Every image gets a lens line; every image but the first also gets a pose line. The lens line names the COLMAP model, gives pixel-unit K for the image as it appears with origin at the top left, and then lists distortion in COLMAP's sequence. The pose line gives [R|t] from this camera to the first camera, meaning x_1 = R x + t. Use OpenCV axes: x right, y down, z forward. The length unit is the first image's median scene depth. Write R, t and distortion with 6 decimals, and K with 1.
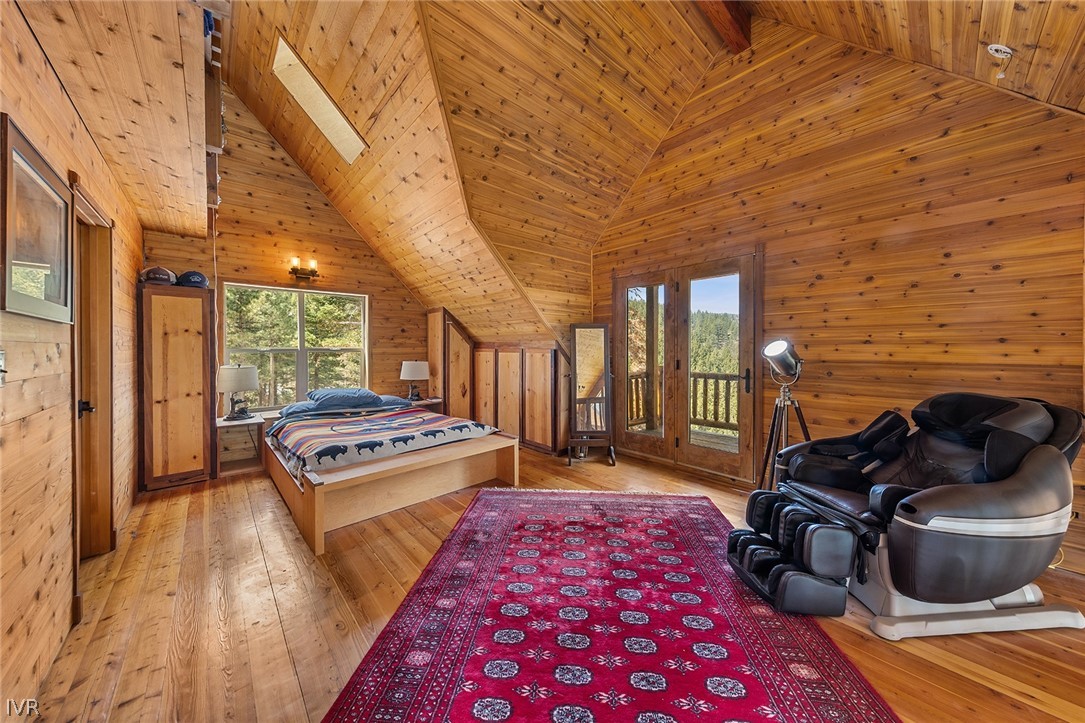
lens RADIAL K [[364.1, 0, 543.3], [0, 364.1, 350.1], [0, 0, 1]] dist [0.010289, -0.000094]
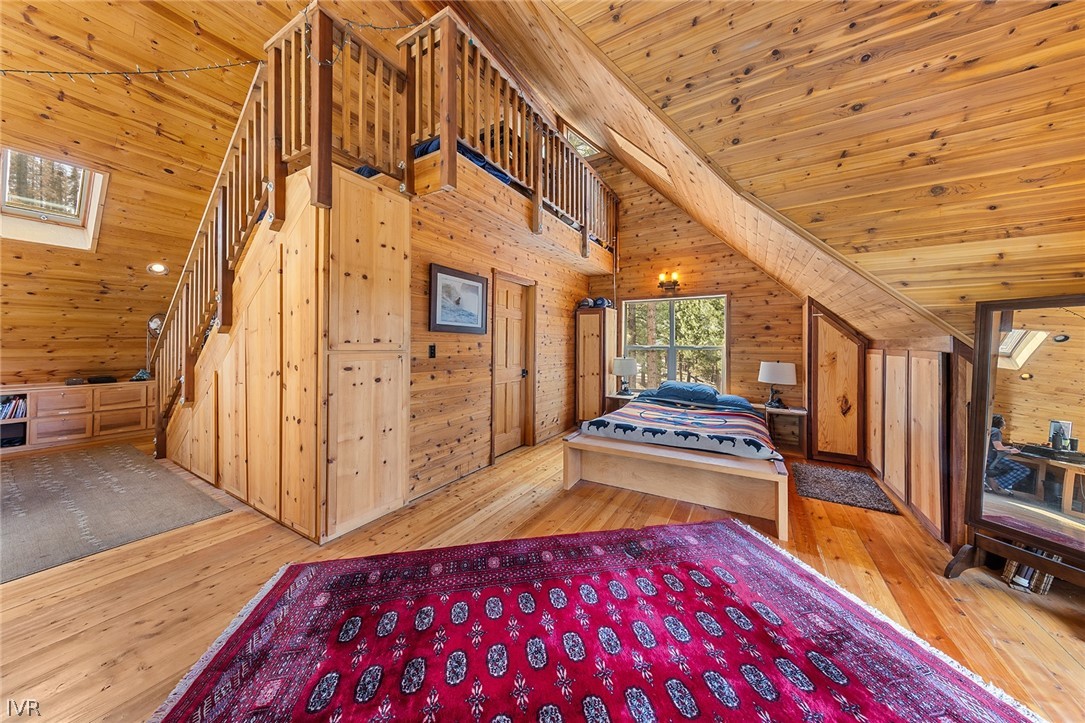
lens RADIAL K [[348.6, 0, 542.2], [0, 348.6, 342.8], [0, 0, 1]] dist [0.007570, -0.000082]
pose [[0.282332, -0.000053, -0.959317, 0.468253], [-0.015156, 0.999875, -0.004515, -0.006110], [0.959197, 0.015814, 0.282296, 0.359786]]
